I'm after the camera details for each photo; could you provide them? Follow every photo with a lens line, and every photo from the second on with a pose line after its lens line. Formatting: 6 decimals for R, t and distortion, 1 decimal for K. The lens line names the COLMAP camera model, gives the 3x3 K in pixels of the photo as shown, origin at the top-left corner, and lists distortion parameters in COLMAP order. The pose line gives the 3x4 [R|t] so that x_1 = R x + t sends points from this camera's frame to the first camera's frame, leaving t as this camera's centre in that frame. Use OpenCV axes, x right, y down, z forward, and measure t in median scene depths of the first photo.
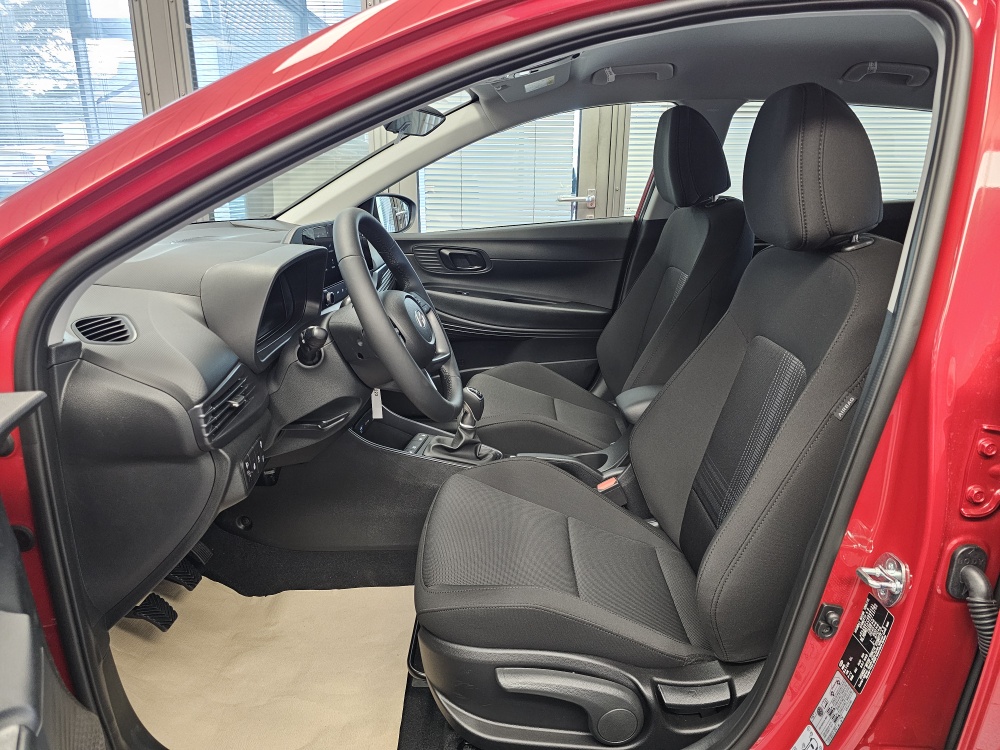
lens RADIAL K [[684.5, 0, 505.5], [0, 684.5, 375.3], [0, 0, 1]] dist [0.063276, -0.065085]
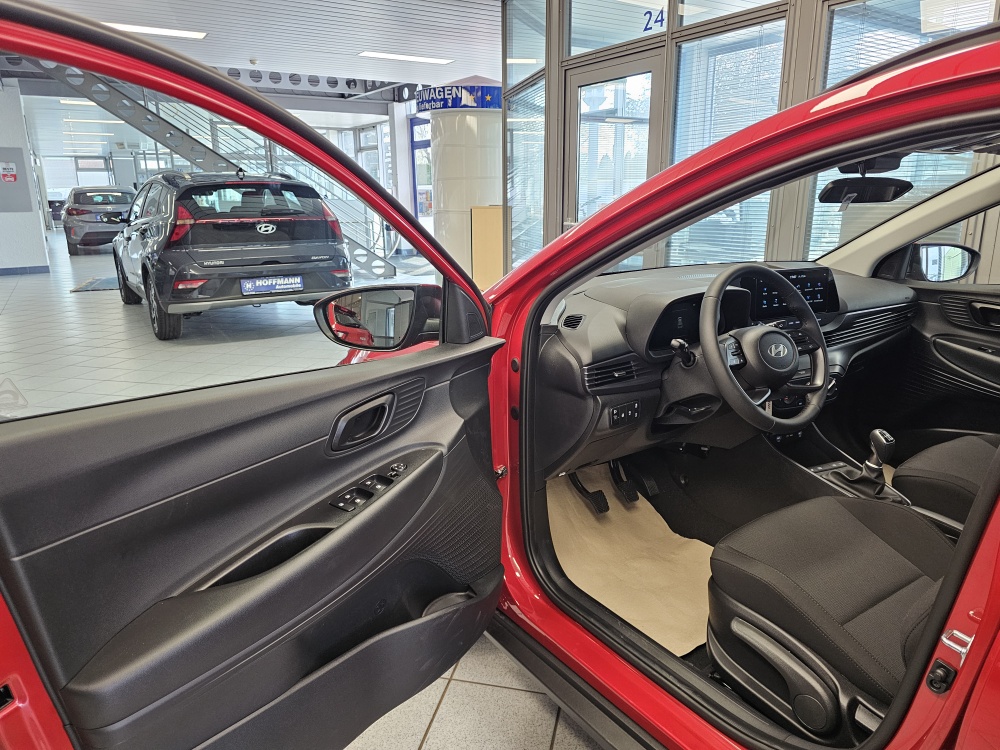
lens RADIAL K [[684.5, 0, 502.3], [0, 684.5, 353.0], [0, 0, 1]] dist [0.063276, -0.065085]
pose [[0.570106, 0.175453, -0.802618, 0.702512], [-0.227210, 0.972499, 0.051200, -0.028940], [0.789528, 0.153173, 0.594292, -0.208139]]
